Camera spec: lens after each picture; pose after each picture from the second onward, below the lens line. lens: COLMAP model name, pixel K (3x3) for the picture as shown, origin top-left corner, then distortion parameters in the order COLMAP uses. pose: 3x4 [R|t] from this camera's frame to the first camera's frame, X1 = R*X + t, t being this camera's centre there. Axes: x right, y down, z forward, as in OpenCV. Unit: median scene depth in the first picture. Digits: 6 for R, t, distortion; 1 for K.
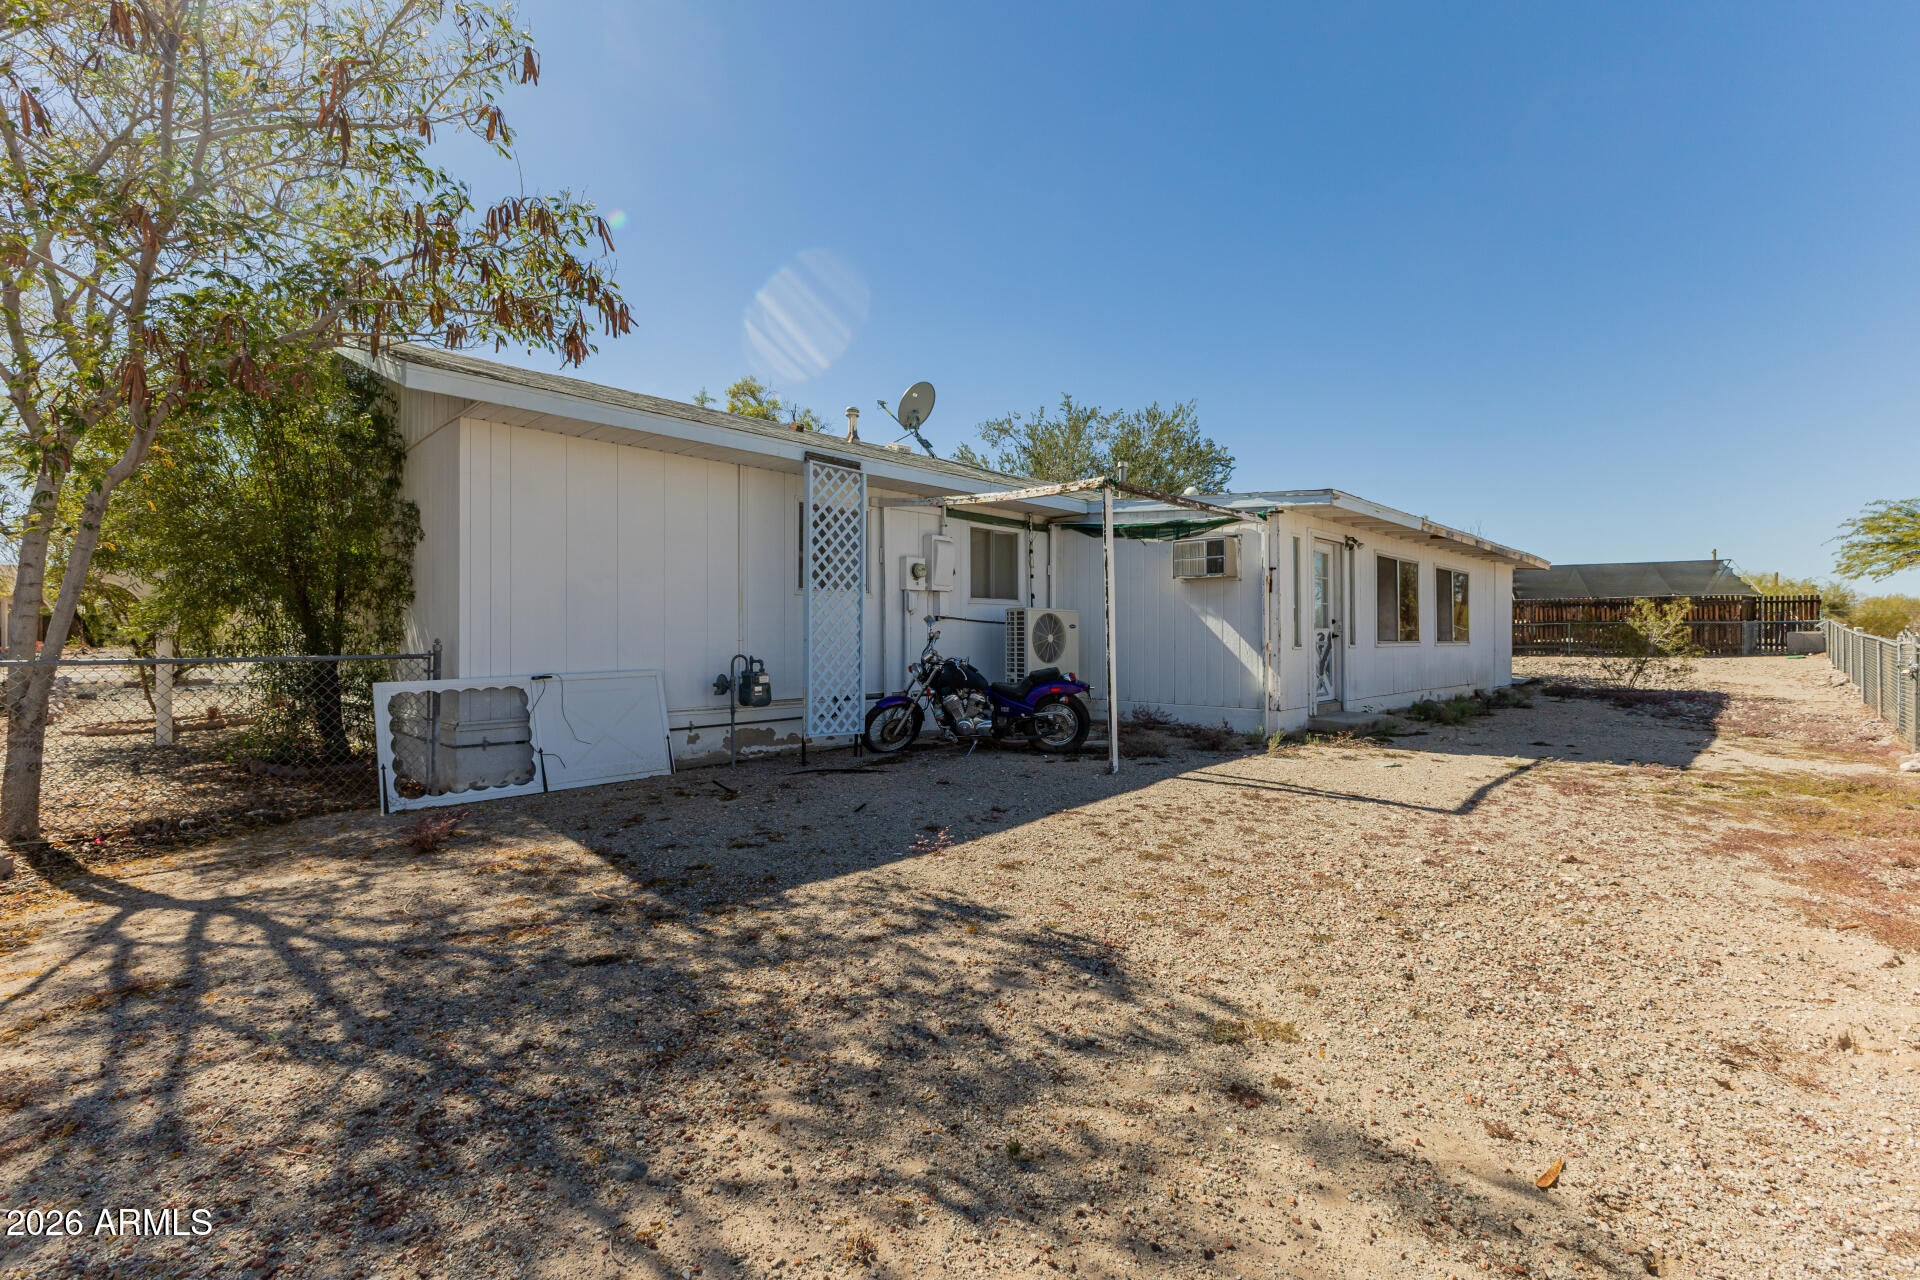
lens RADIAL K [[845.9, 0, 956.4], [0, 845.9, 627.6], [0, 0, 1]] dist [0.020911, -0.000078]
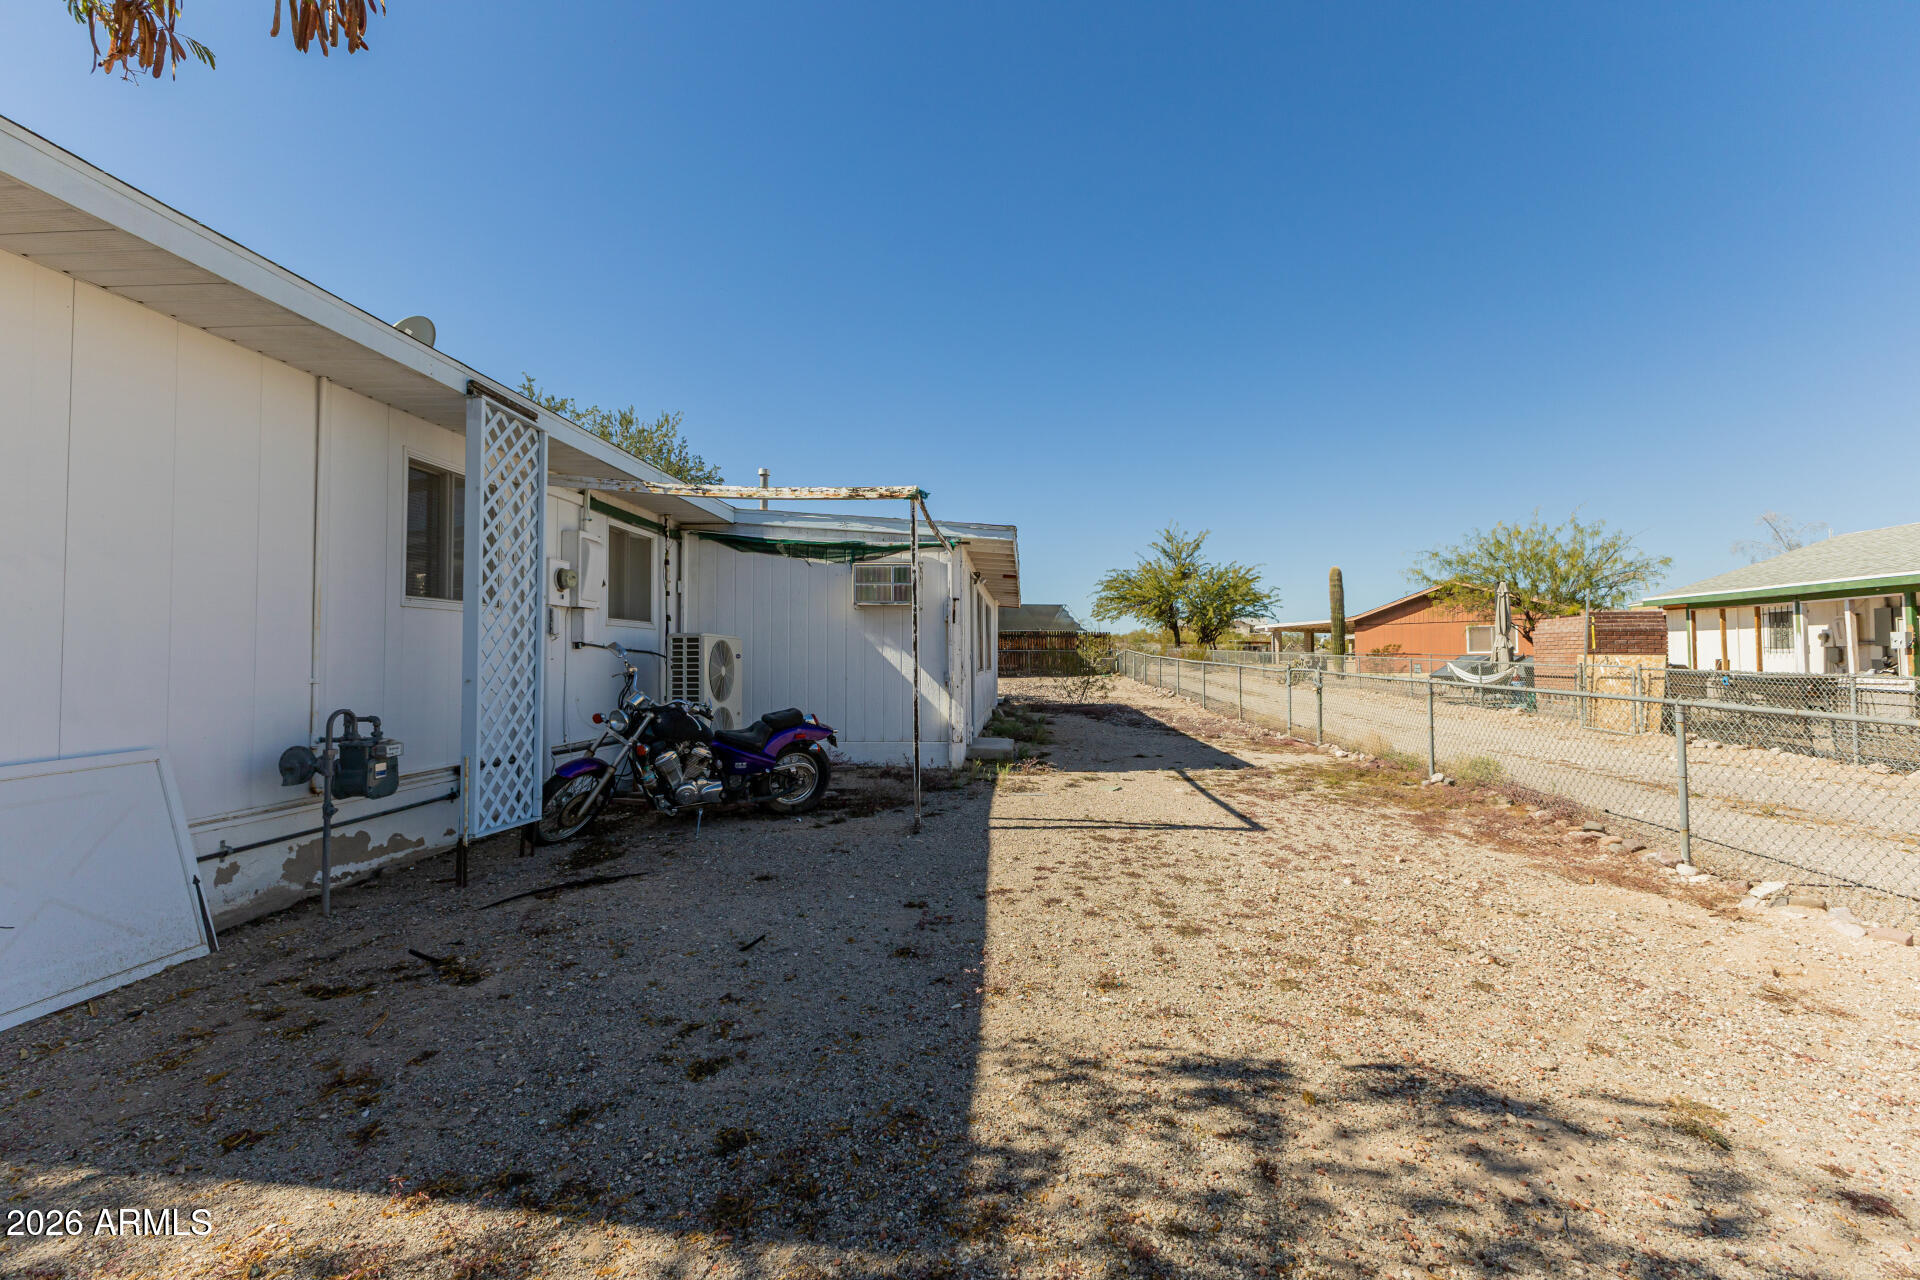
lens RADIAL K [[835.6, 0, 964.8], [0, 835.6, 634.9], [0, 0, 1]] dist [0.014703, -0.000262]
pose [[0.756180, 0.017315, 0.654135, -0.531155], [-0.005452, 0.999782, -0.020163, -0.015924], [-0.654341, 0.011680, 0.756109, 0.514189]]
